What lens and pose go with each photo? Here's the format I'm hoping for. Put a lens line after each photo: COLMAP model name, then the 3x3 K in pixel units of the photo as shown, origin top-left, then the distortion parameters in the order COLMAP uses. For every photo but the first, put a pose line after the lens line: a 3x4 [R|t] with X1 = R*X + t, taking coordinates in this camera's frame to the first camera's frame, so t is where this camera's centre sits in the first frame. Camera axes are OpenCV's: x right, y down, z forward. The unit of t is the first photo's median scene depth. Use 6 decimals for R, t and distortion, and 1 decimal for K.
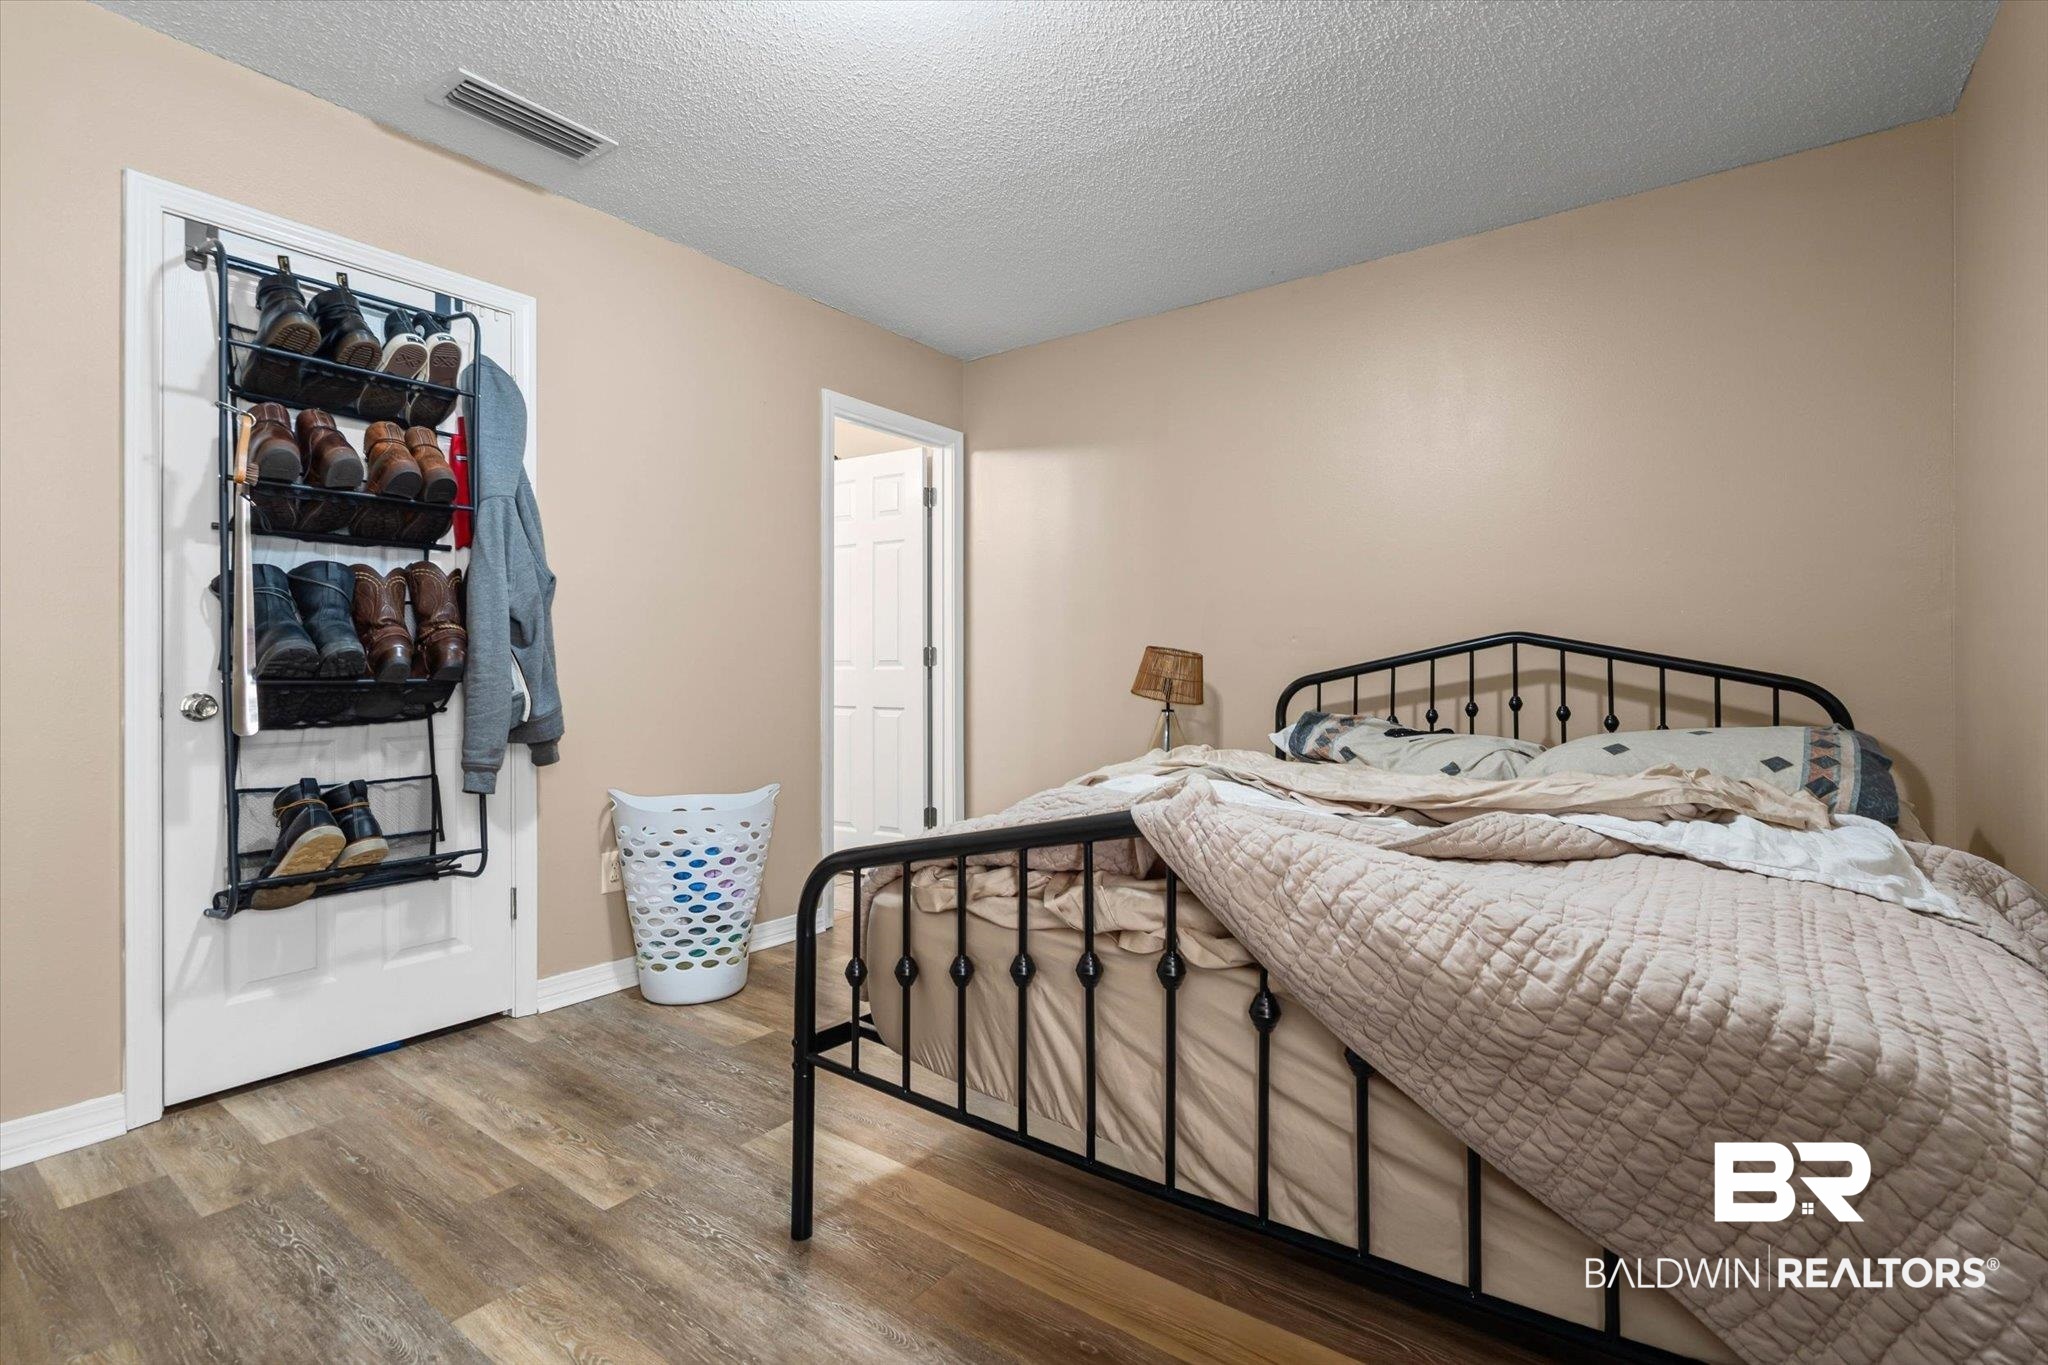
lens RADIAL K [[946.4, 0, 1028.9], [0, 946.4, 690.2], [0, 0, 1]] dist [0.000110, 0.000130]
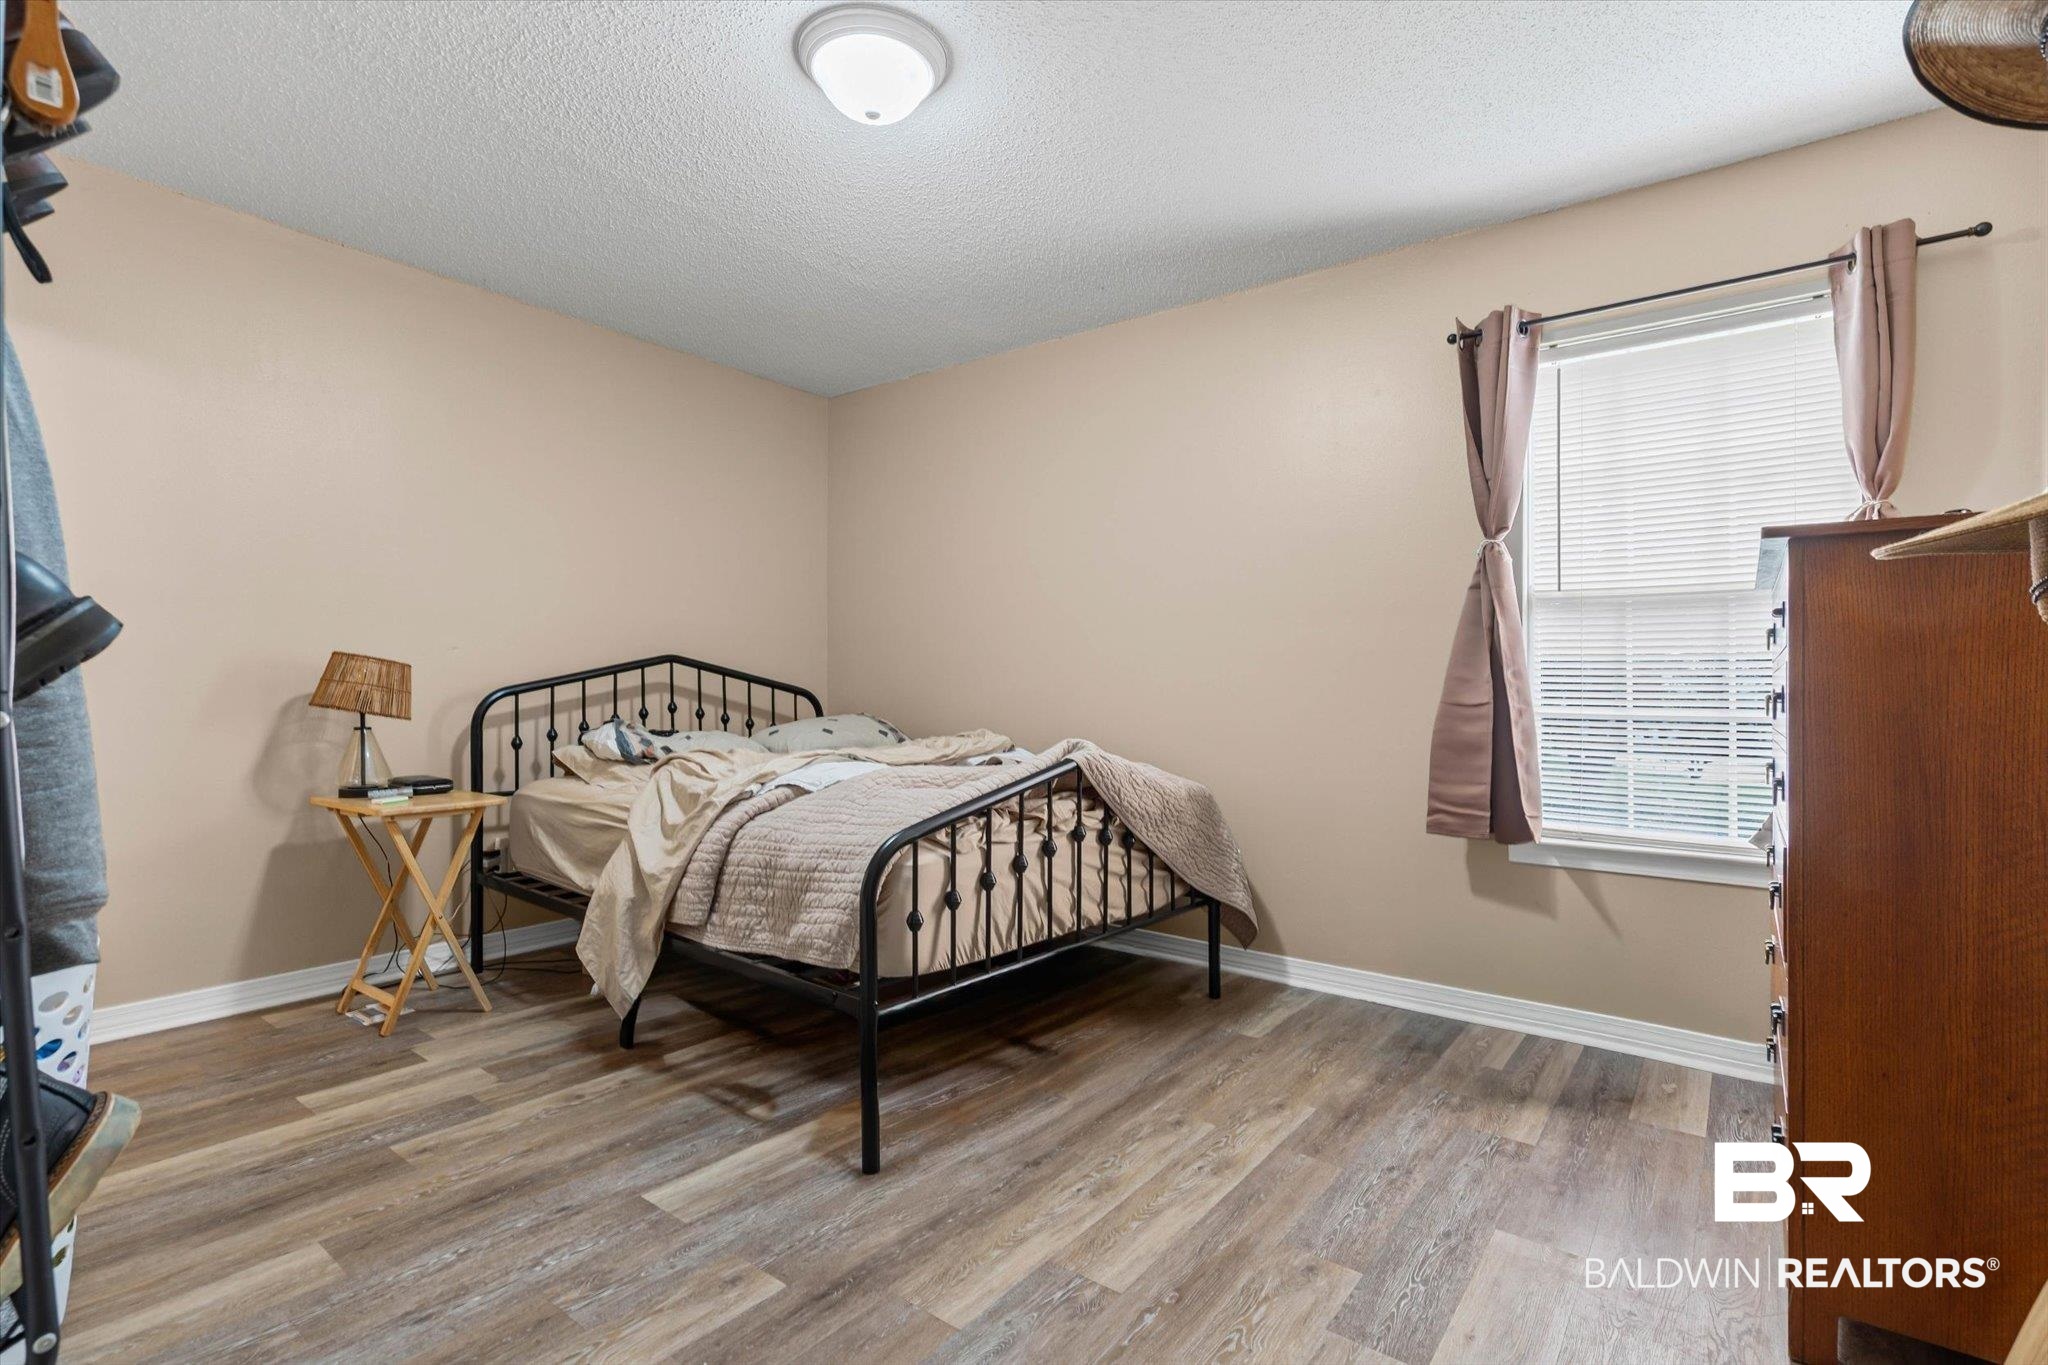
lens RADIAL K [[946.4, 0, 1028.9], [0, 946.4, 690.2], [0, 0, 1]] dist [0.000110, 0.000130]
pose [[0.017680, -0.009123, 0.999802, -1.087782], [0.009965, 0.999910, 0.008947, -0.022839], [-0.999794, 0.009805, 0.017769, 0.600928]]
